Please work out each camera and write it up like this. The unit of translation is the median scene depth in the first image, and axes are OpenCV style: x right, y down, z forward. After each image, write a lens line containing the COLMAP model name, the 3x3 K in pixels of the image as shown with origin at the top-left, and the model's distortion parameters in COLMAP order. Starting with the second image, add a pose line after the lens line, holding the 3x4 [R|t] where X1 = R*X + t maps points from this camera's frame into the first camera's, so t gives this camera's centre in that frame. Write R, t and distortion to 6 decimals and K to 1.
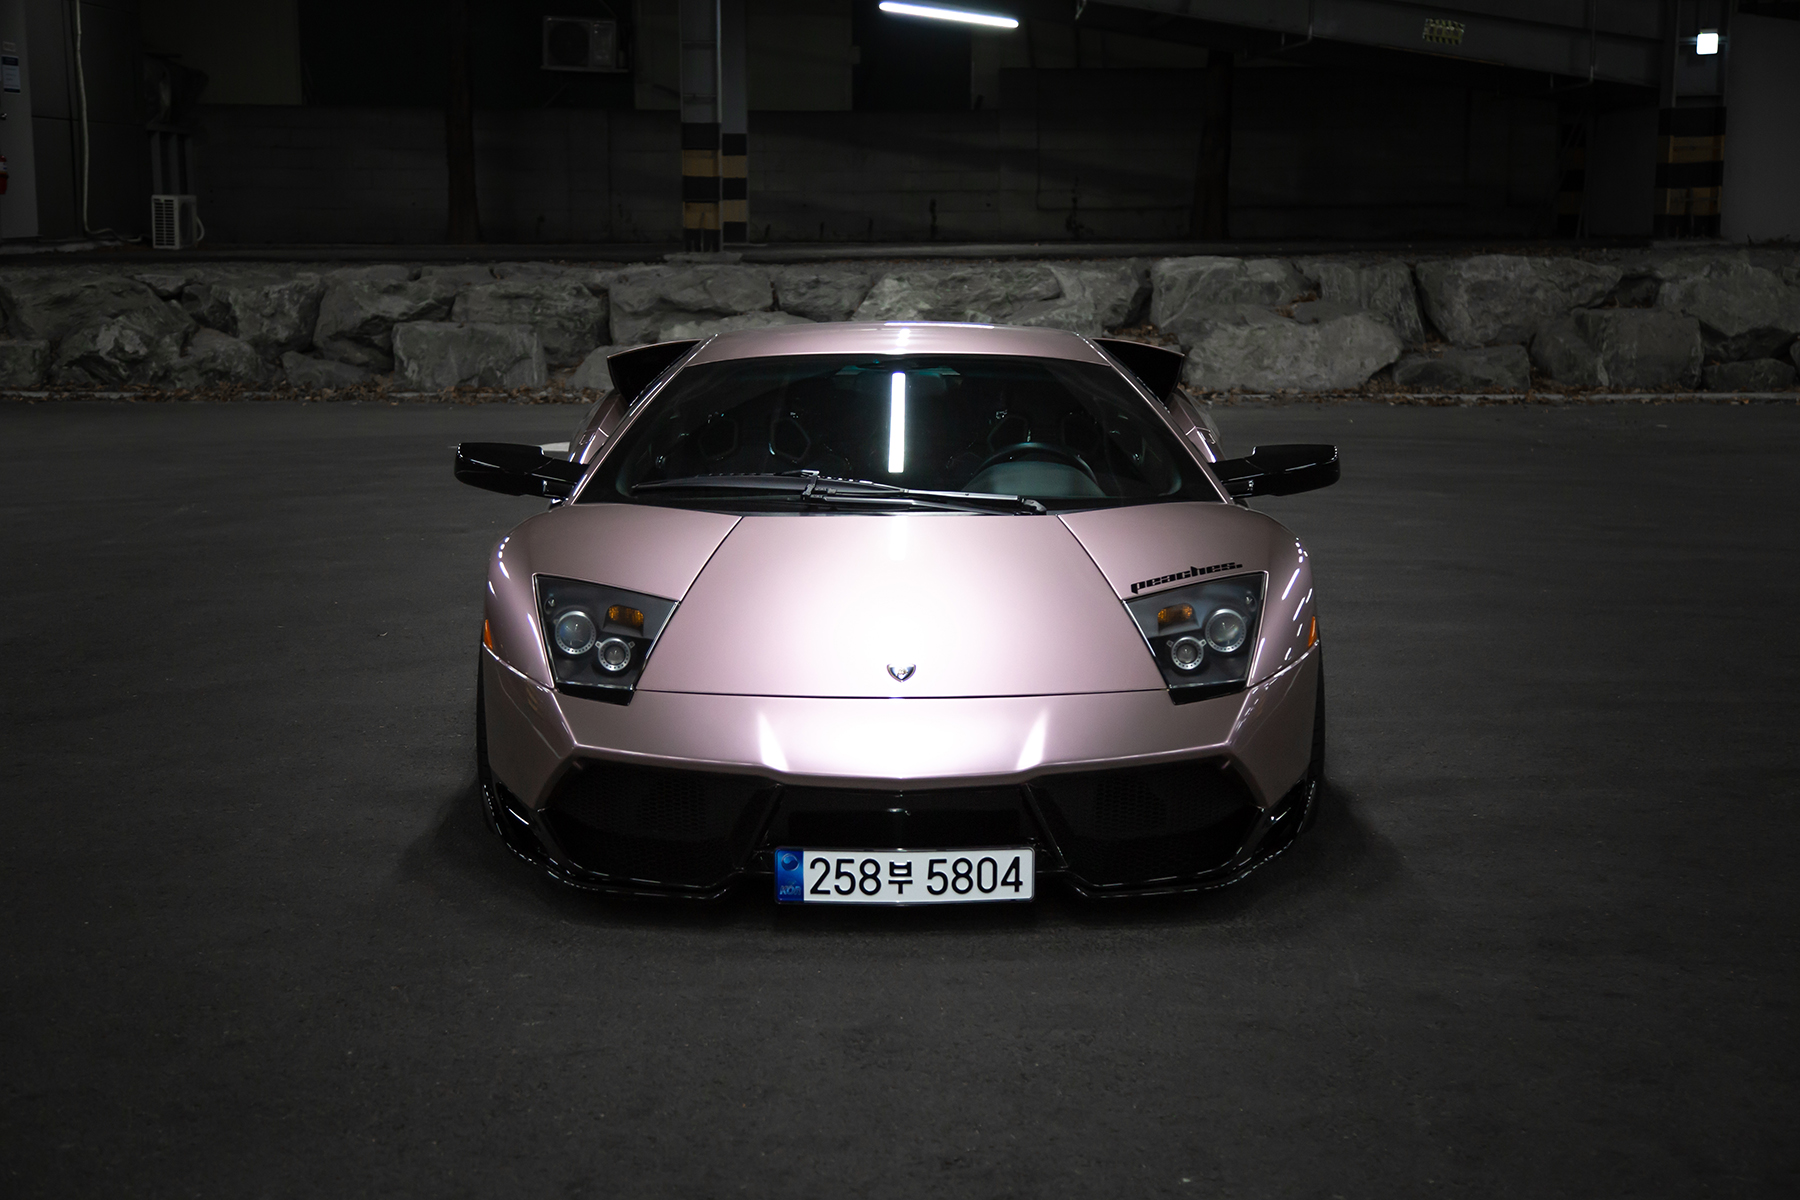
lens RADIAL K [[3041.6, 0, 900.0], [0, 3041.6, 600.0], [0, 0, 1]] dist [0.232670, 0.094735]
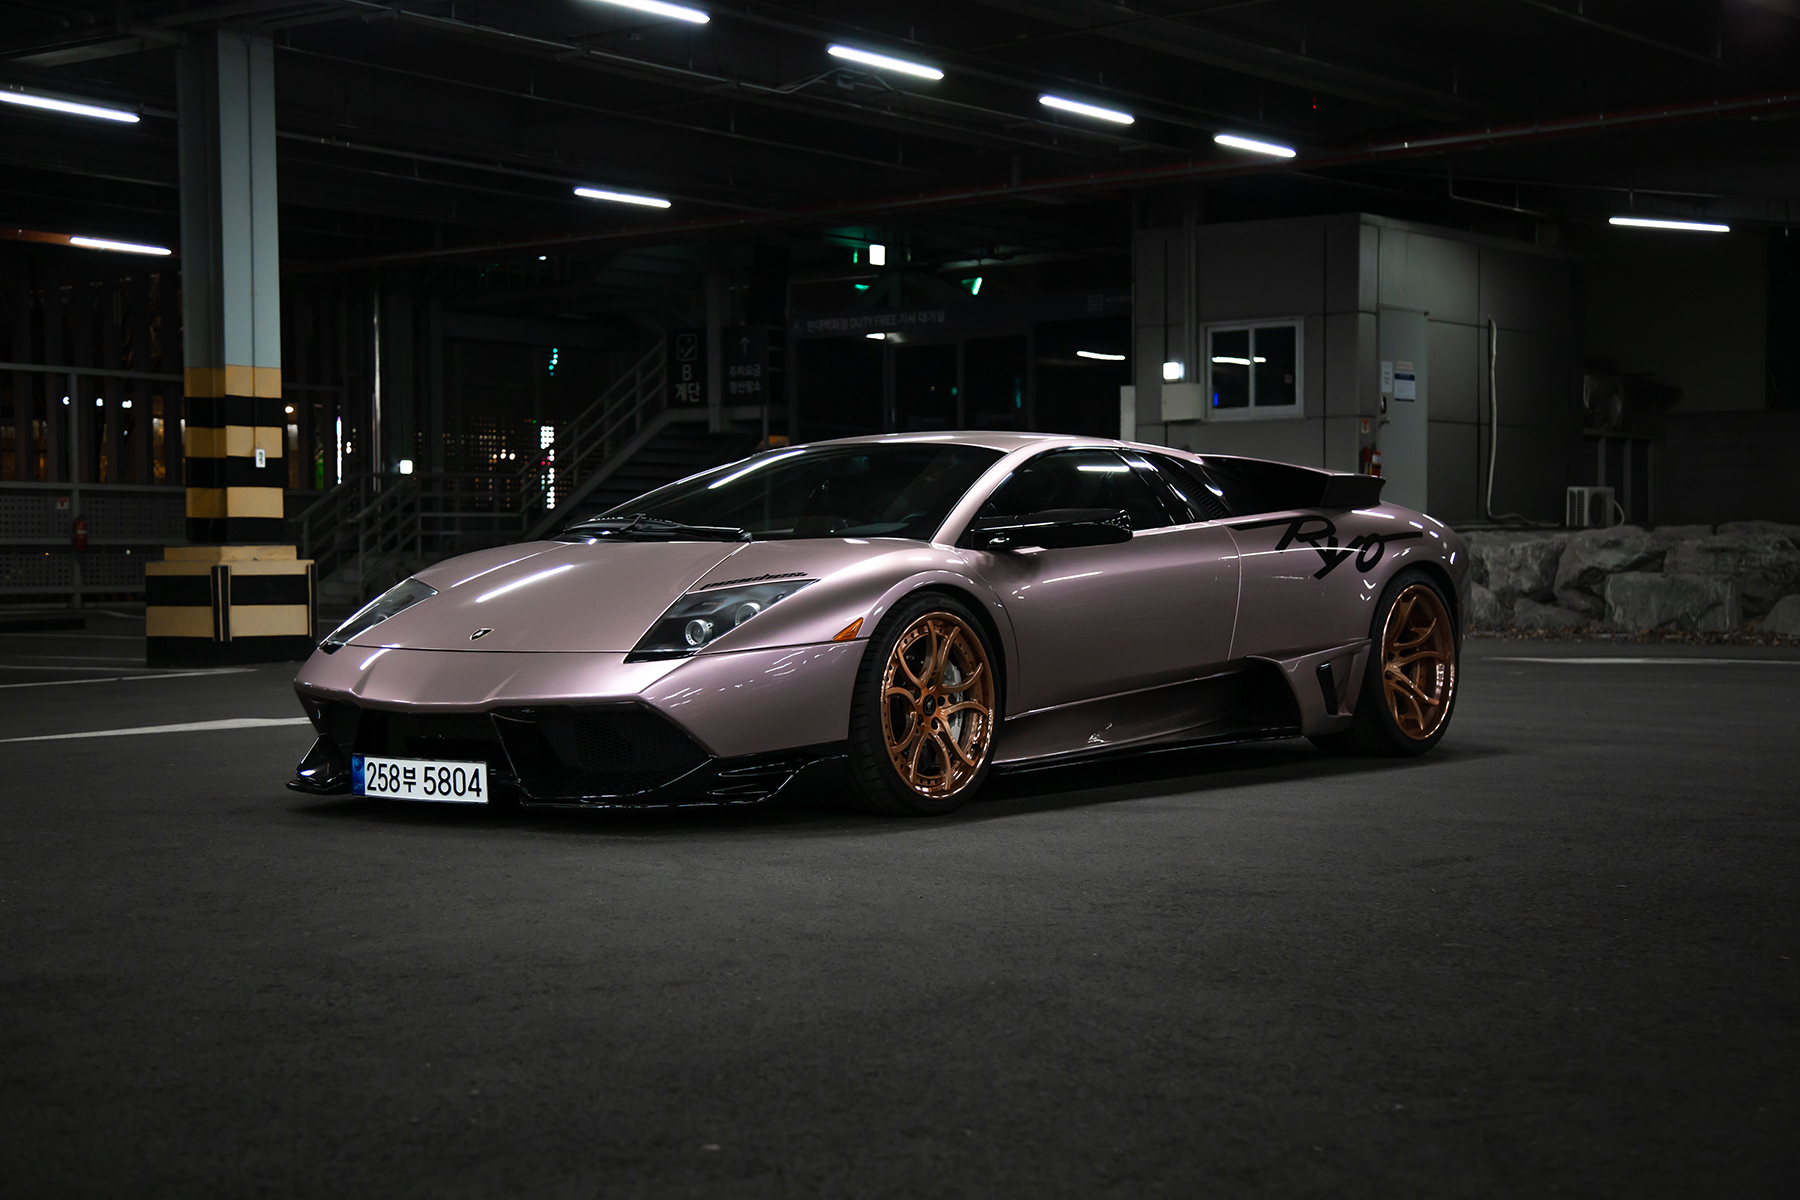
lens RADIAL K [[2696.7, 0, 900.0], [0, 2696.7, 600.0], [0, 0, 1]] dist [0.160365, 0.016542]
pose [[0.784229, 0.008071, -0.620419, 0.254213], [-0.079871, 0.992909, -0.088044, 0.028564], [0.615309, 0.118600, 0.779313, 0.059292]]
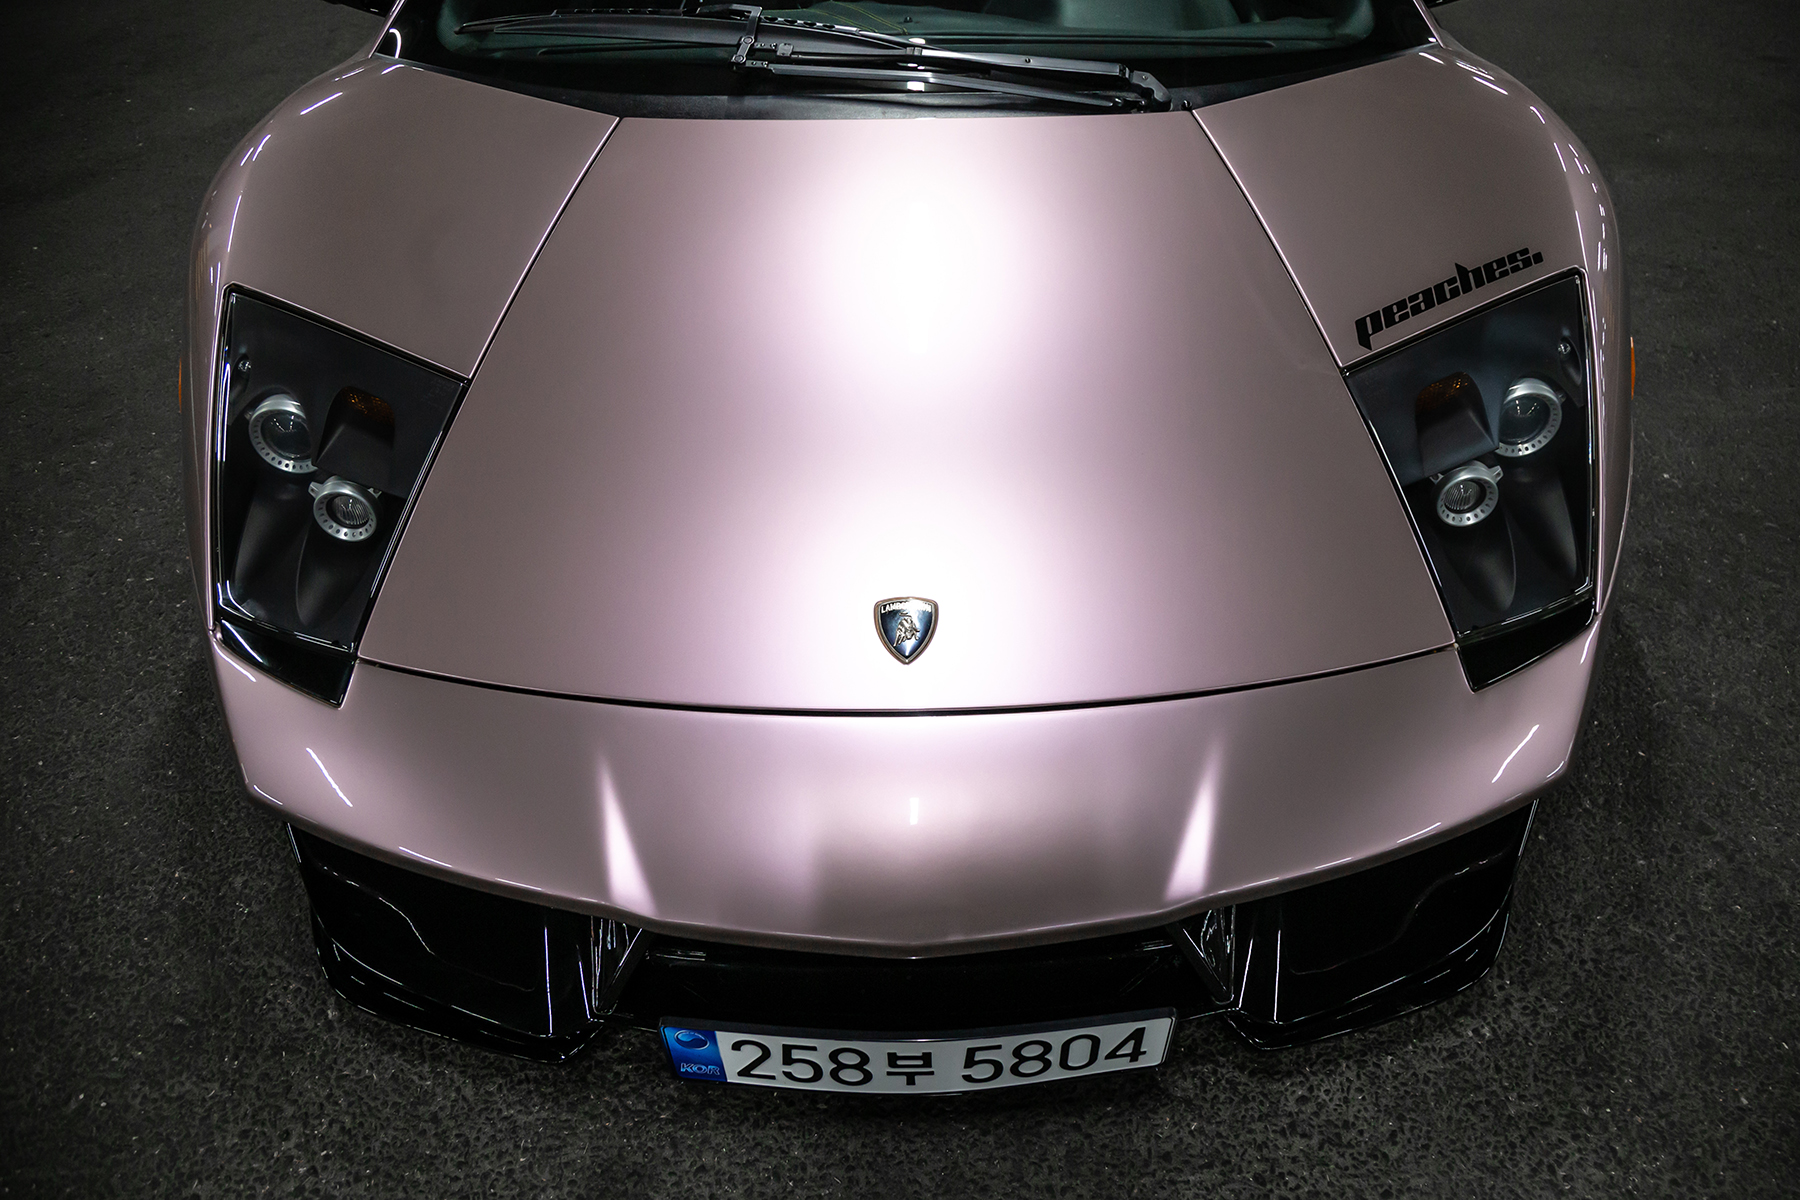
lens RADIAL K [[1328.4, 0, 932.8], [0, 1328.4, 603.7], [0, 0, 1]] dist [-0.090097, -0.000562]
pose [[0.999959, -0.009009, 0.000572, 0.001287], [0.007260, 0.840234, 0.542175, -0.026446], [-0.005365, -0.542148, 0.840266, 0.244392]]
